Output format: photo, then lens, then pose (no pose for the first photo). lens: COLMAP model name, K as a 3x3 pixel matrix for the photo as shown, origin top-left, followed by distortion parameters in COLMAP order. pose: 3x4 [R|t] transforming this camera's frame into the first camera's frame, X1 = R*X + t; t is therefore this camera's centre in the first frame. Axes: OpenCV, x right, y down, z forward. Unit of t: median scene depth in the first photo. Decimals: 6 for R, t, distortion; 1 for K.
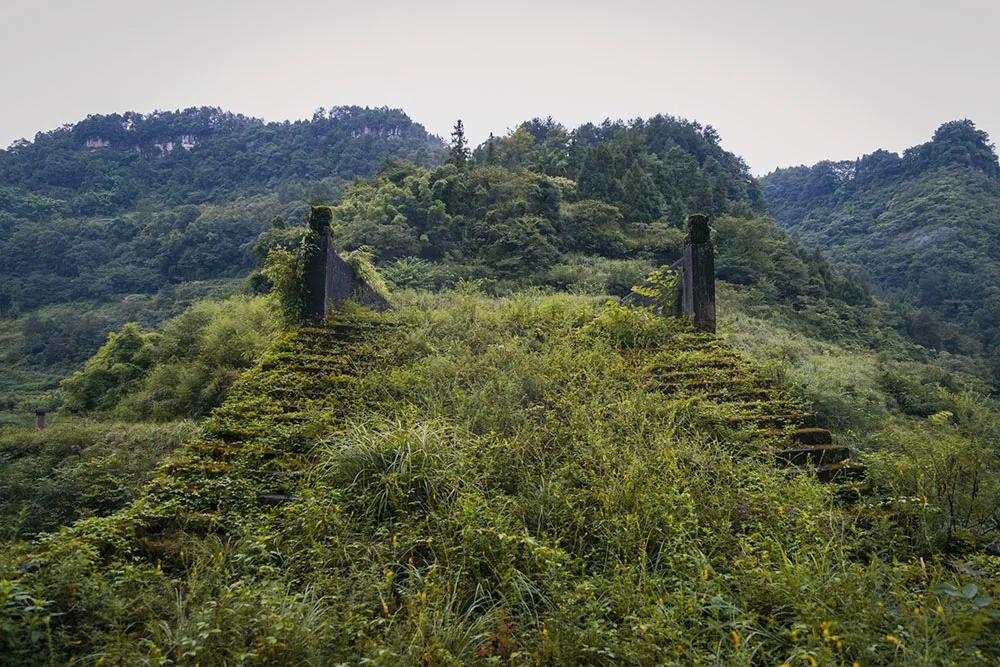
lens RADIAL K [[628.2, 0, 505.1], [0, 628.2, 324.6], [0, 0, 1]] dist [0.011803, 0.001035]
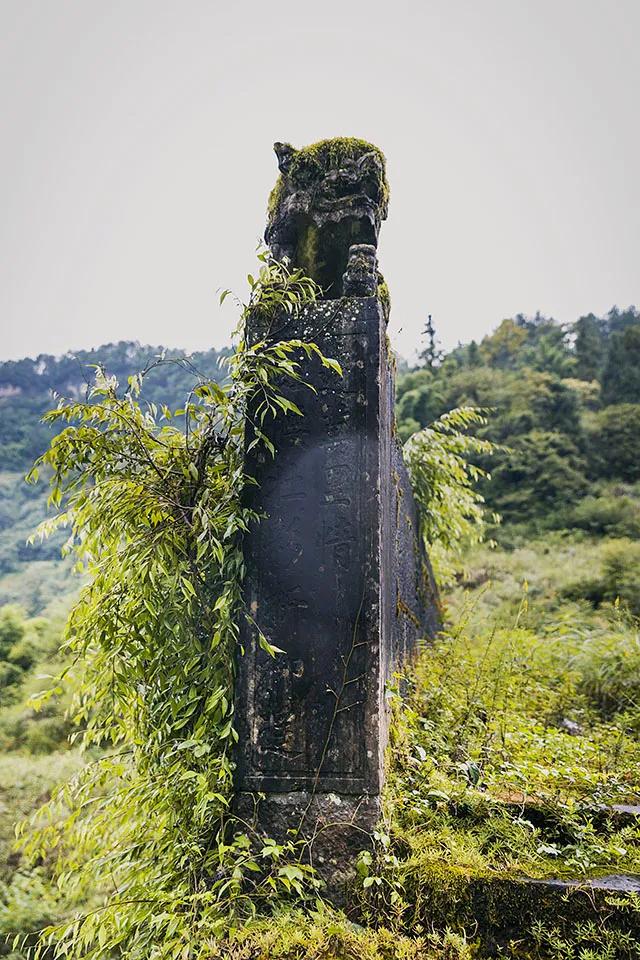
lens RADIAL K [[603.0, 0, 315.4], [0, 603.0, 482.4], [0, 0, 1]] dist [0.011803, 0.001035]
pose [[0.983757, -0.058788, -0.169604, -0.096042], [0.033542, 0.988411, -0.148048, -0.024104], [0.176342, 0.139955, 0.974329, 0.297521]]
